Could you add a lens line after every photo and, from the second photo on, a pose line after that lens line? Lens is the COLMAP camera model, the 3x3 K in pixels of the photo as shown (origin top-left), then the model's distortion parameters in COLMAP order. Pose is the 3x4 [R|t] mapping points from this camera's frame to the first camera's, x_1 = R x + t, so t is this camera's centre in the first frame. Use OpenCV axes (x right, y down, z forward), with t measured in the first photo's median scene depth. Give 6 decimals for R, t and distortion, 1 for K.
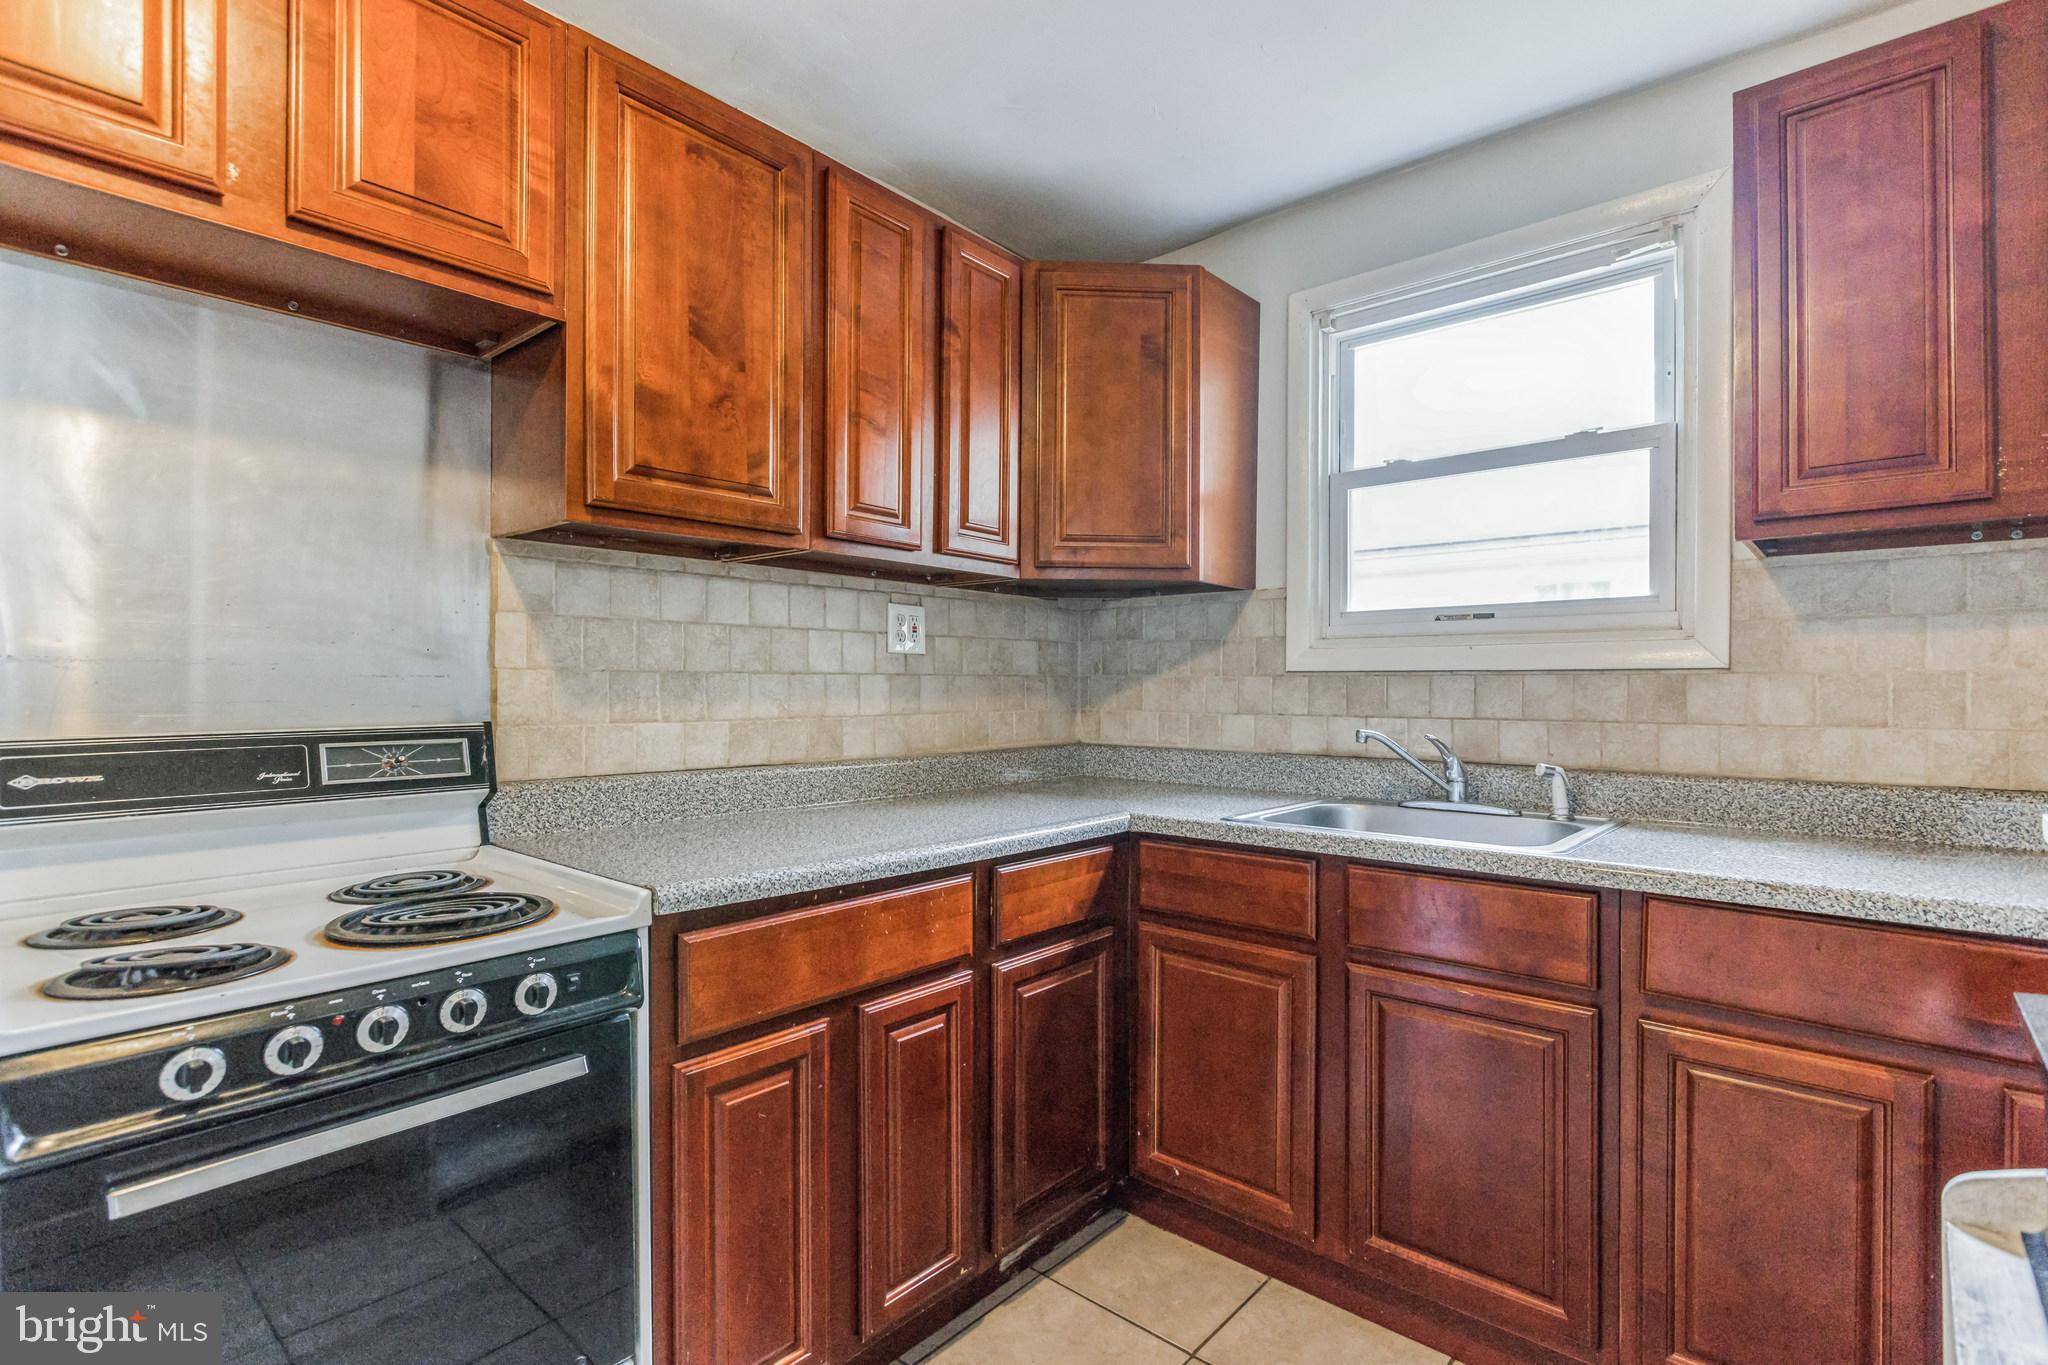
lens RADIAL K [[965.0, 0, 1023.8], [0, 965.0, 691.3], [0, 0, 1]] dist [-0.002498, -0.002134]
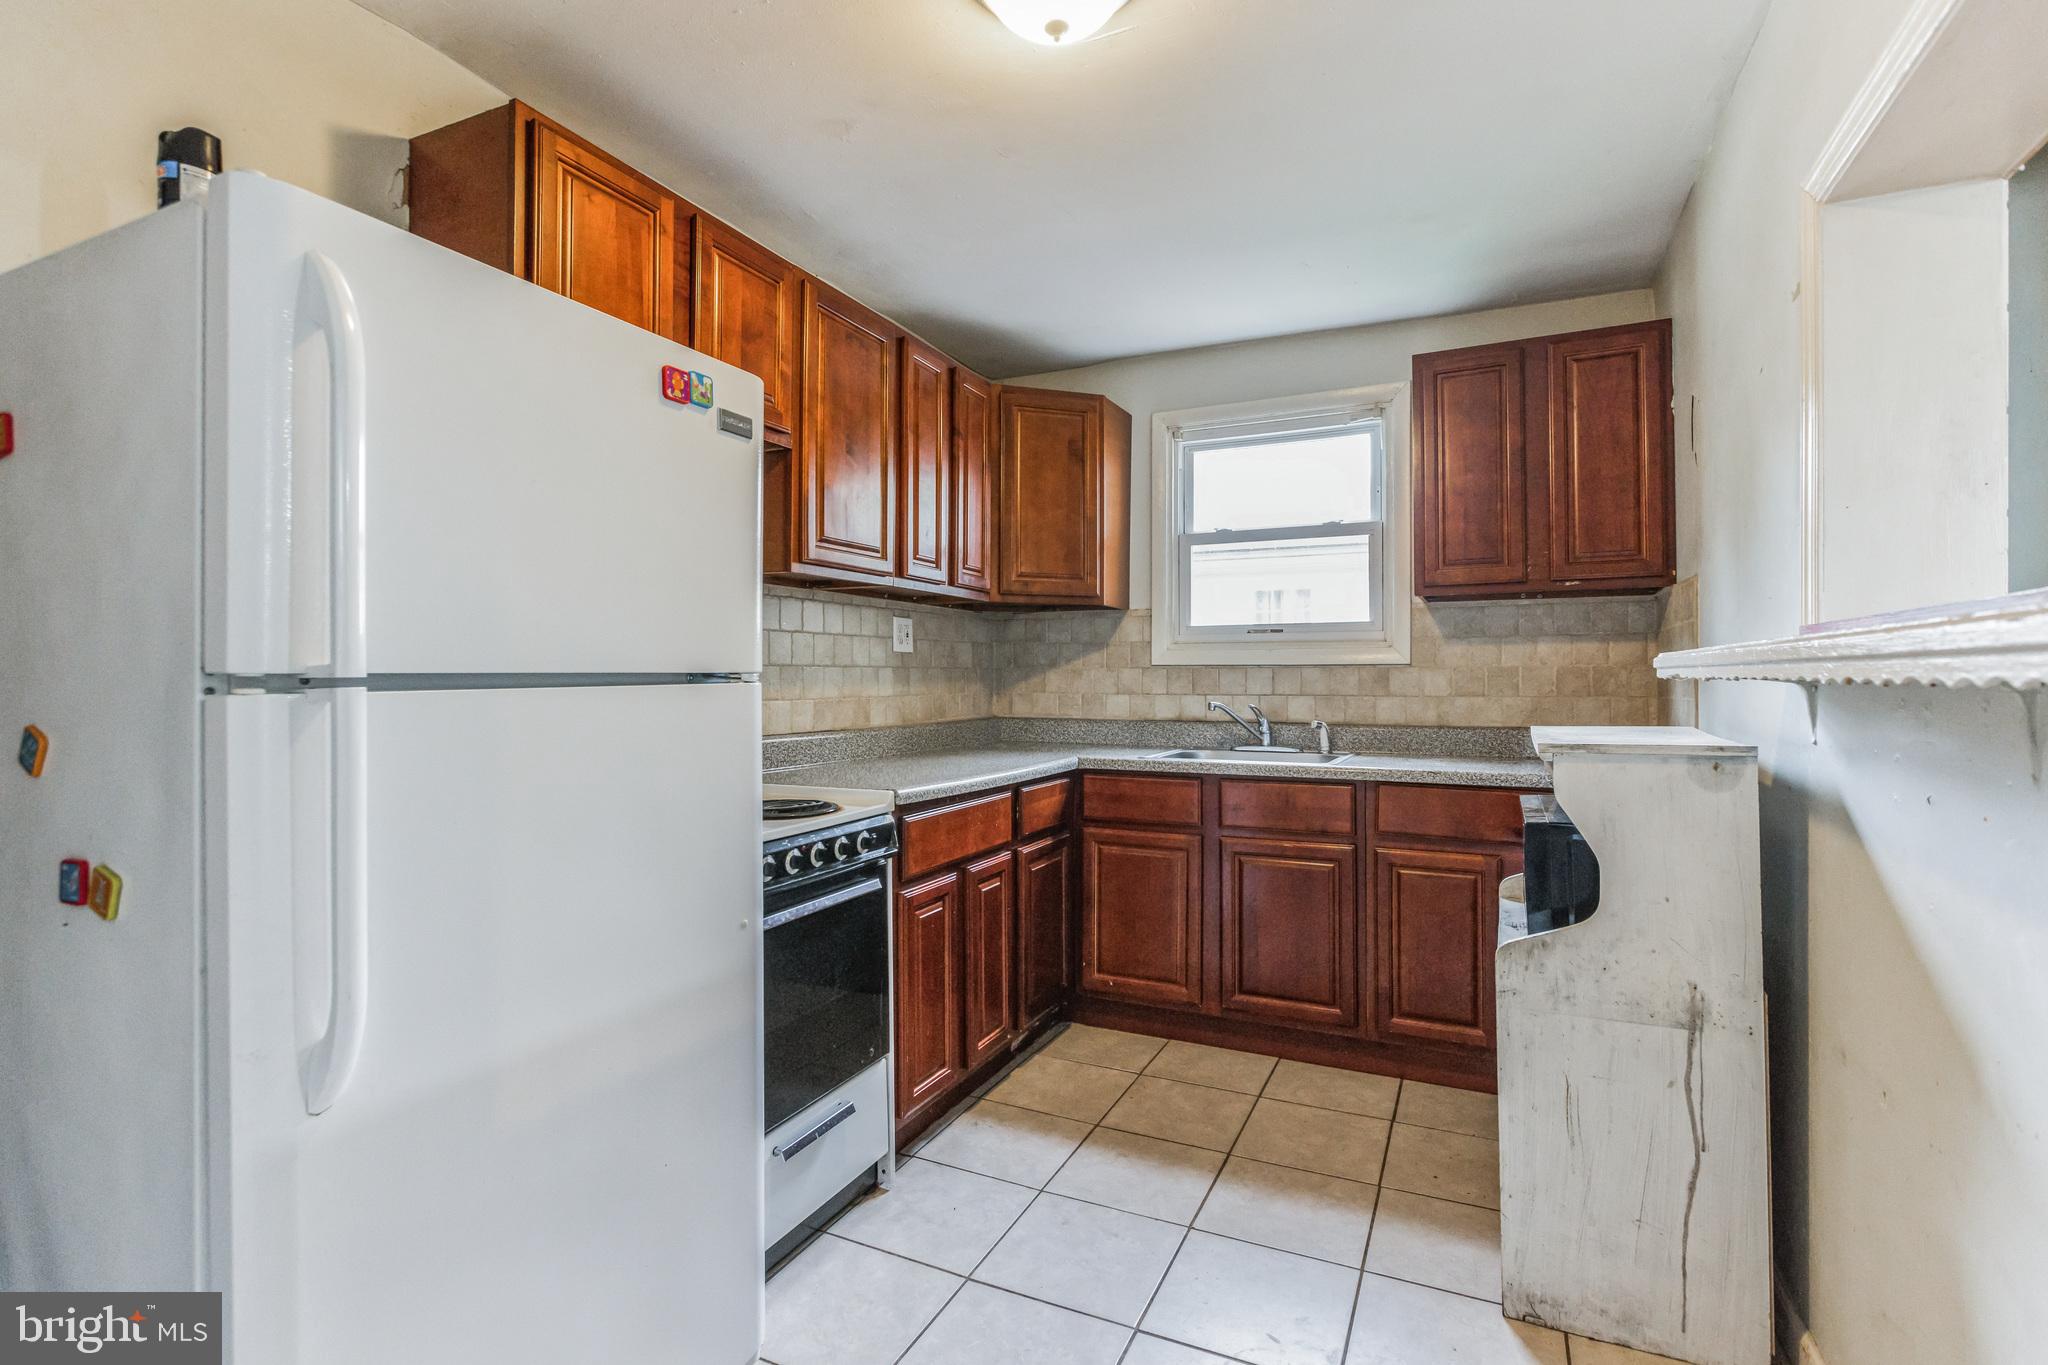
lens RADIAL K [[965.0, 0, 1024.2], [0, 965.0, 671.5], [0, 0, 1]] dist [-0.002498, -0.002134]
pose [[0.964013, -0.001061, 0.265853, -0.392384], [0.003774, 0.999946, -0.009694, 0.003573], [-0.265828, 0.010348, 0.963965, -0.482156]]
